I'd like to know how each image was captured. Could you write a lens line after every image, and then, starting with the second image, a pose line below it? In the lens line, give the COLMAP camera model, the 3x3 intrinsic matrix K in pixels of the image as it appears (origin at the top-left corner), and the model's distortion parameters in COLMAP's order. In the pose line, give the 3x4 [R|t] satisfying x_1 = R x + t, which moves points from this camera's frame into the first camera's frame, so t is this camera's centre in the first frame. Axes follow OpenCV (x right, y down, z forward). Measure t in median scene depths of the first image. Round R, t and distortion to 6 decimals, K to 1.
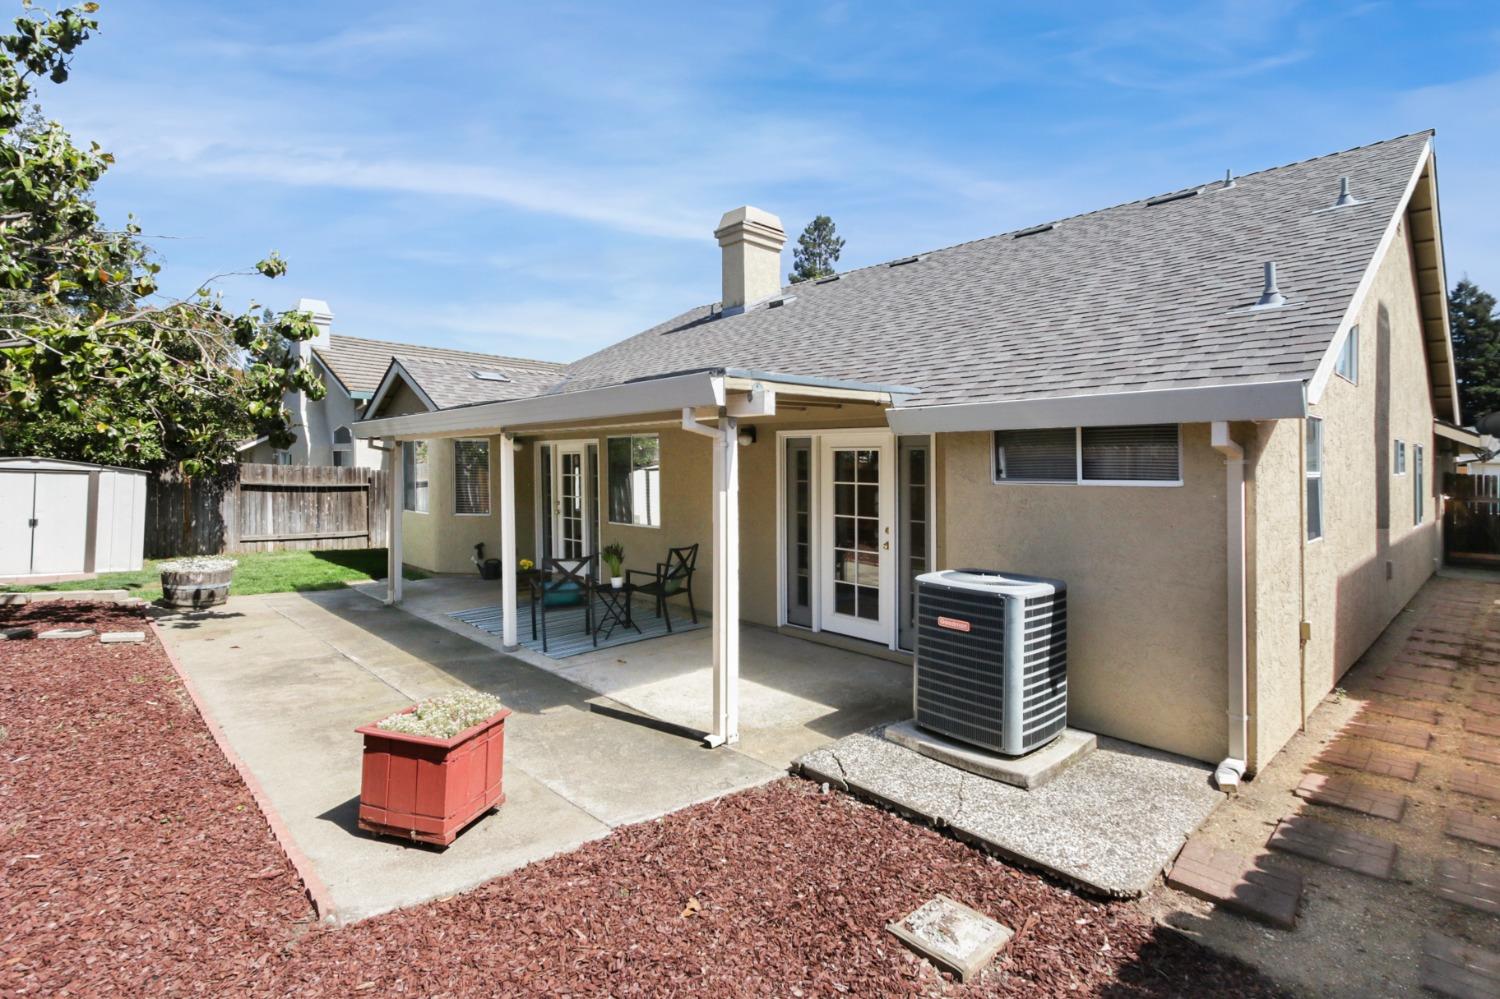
lens RADIAL K [[700.6, 0, 753.4], [0, 700.6, 482.2], [0, 0, 1]] dist [0.003575, 0.000713]
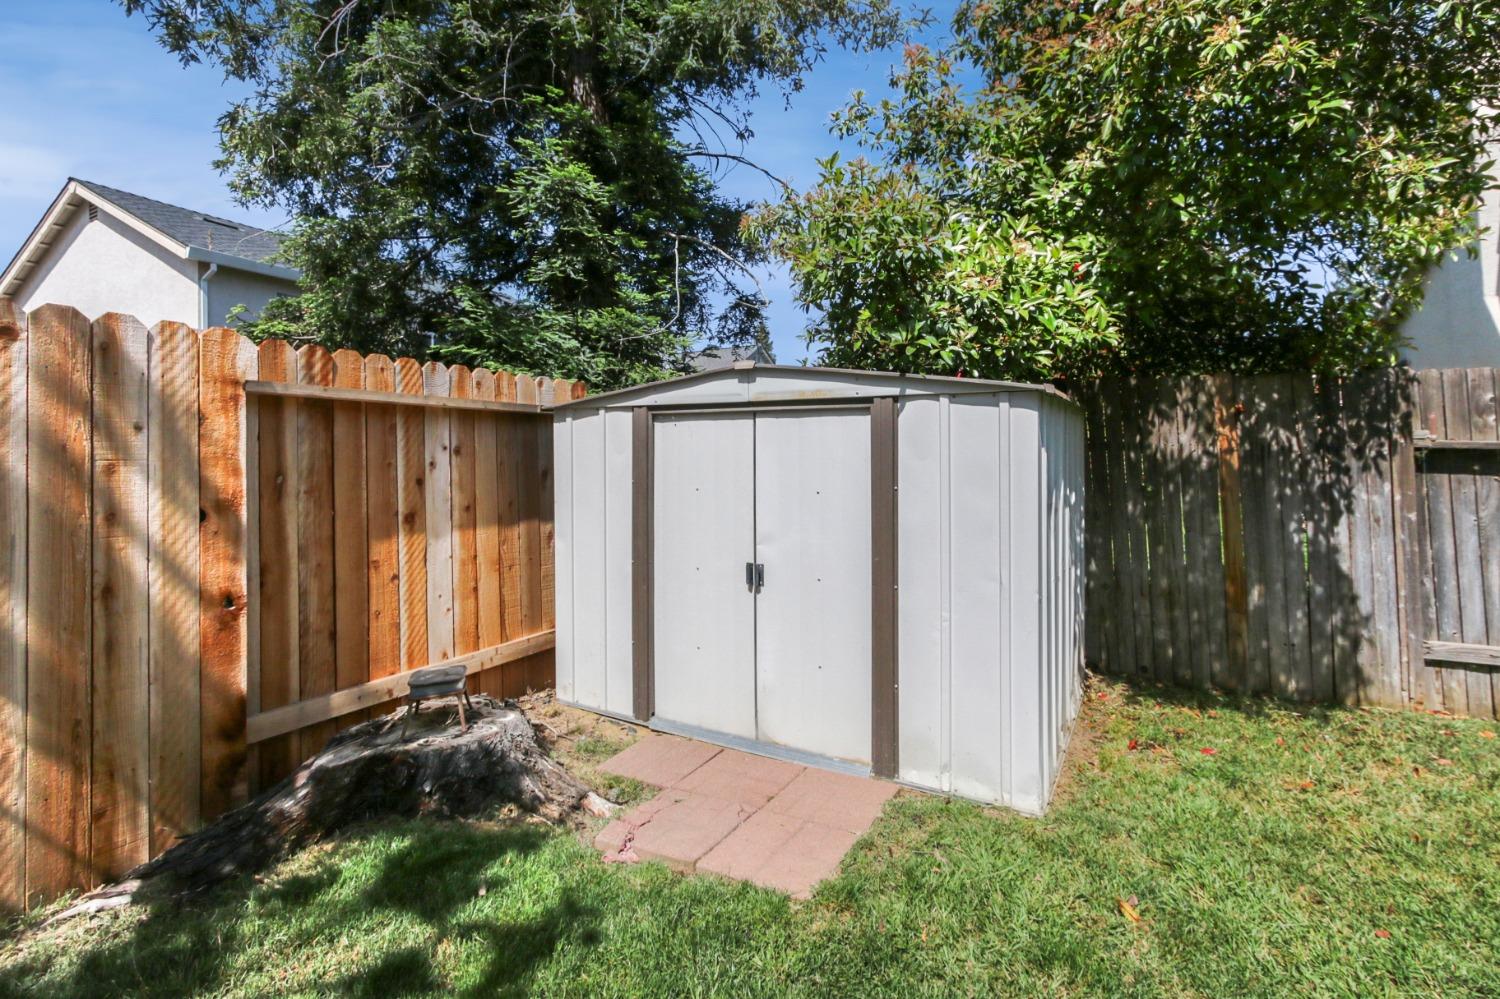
lens RADIAL K [[700.6, 0, 753.4], [0, 700.6, 482.2], [0, 0, 1]] dist [0.003575, 0.000713]
pose [[0.257432, -0.001753, -0.966295, -0.566358], [0.014284, 0.999896, 0.001991, 0.012331], [0.966191, -0.014316, 0.257430, 0.725631]]
